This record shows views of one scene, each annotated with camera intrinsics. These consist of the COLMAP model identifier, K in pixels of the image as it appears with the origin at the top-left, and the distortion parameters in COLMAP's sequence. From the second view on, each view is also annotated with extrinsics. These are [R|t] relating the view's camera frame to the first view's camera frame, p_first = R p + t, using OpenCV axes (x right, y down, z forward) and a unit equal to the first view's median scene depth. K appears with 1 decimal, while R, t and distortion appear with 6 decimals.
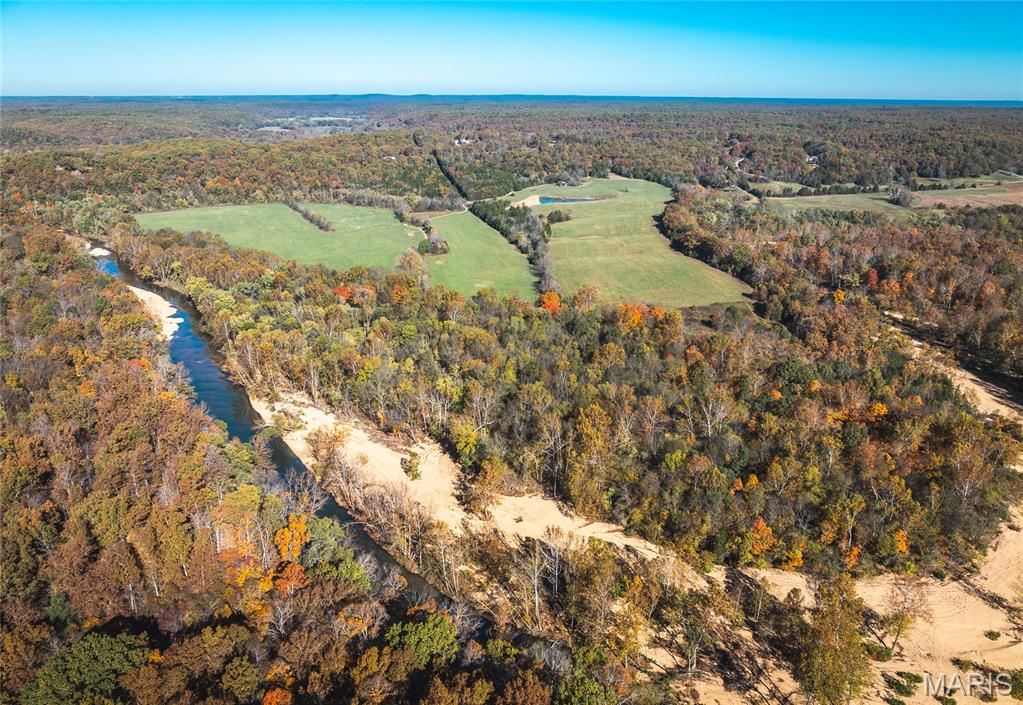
lens RADIAL K [[703.4, 0, 516.9], [0, 703.4, 351.5], [0, 0, 1]] dist [-0.044024, -0.002312]
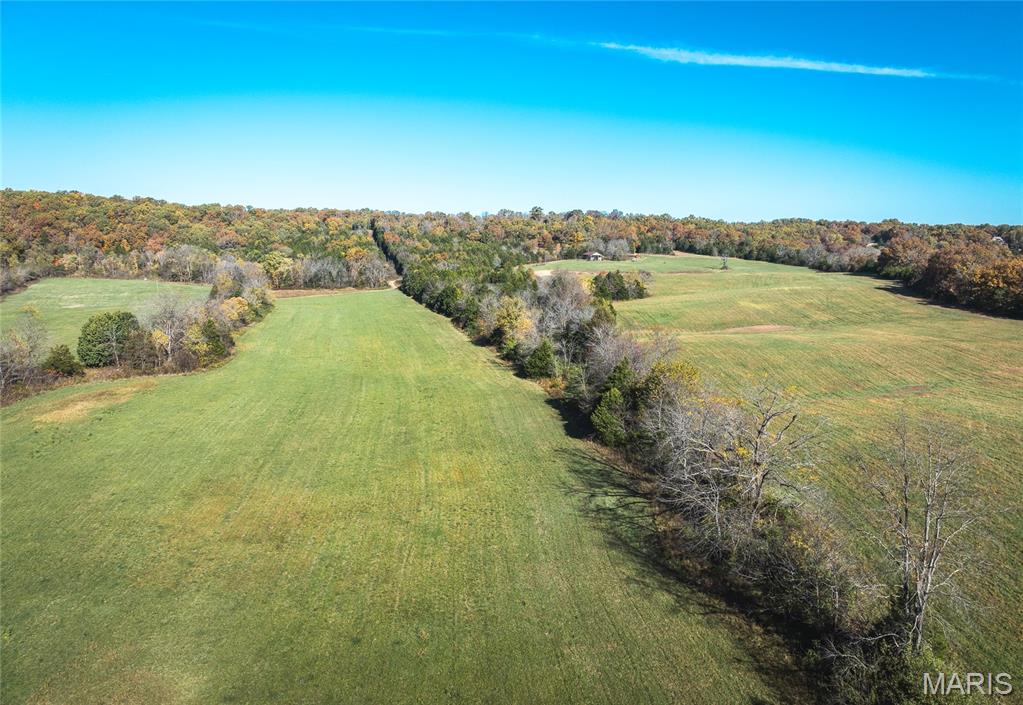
lens RADIAL K [[703.4, 0, 516.9], [0, 703.4, 351.5], [0, 0, 1]] dist [-0.044024, -0.002312]
pose [[0.999765, 0.017486, 0.012836, 0.002202], [-0.014651, 0.980723, -0.194853, -0.075786], [-0.015996, 0.194619, 0.980749, 0.567230]]
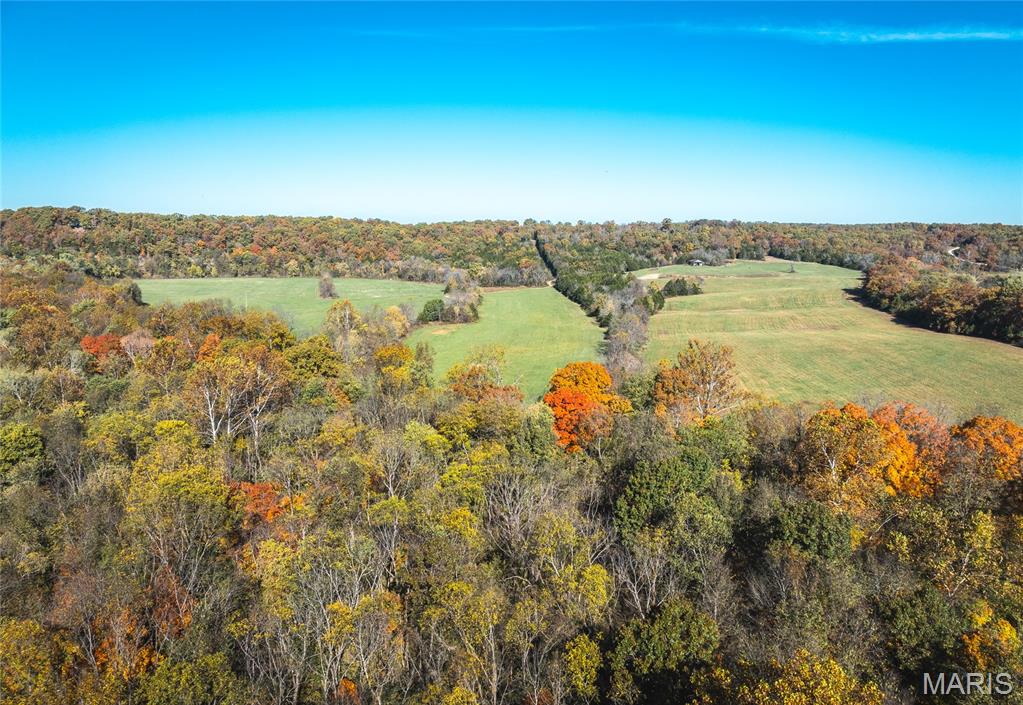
lens RADIAL K [[703.4, 0, 516.9], [0, 703.4, 351.5], [0, 0, 1]] dist [-0.044024, -0.002312]
pose [[0.977803, 0.040886, -0.205498, 0.041198], [-0.077840, 0.981468, -0.175104, -0.015055], [0.194531, 0.187213, 0.962865, 0.339500]]
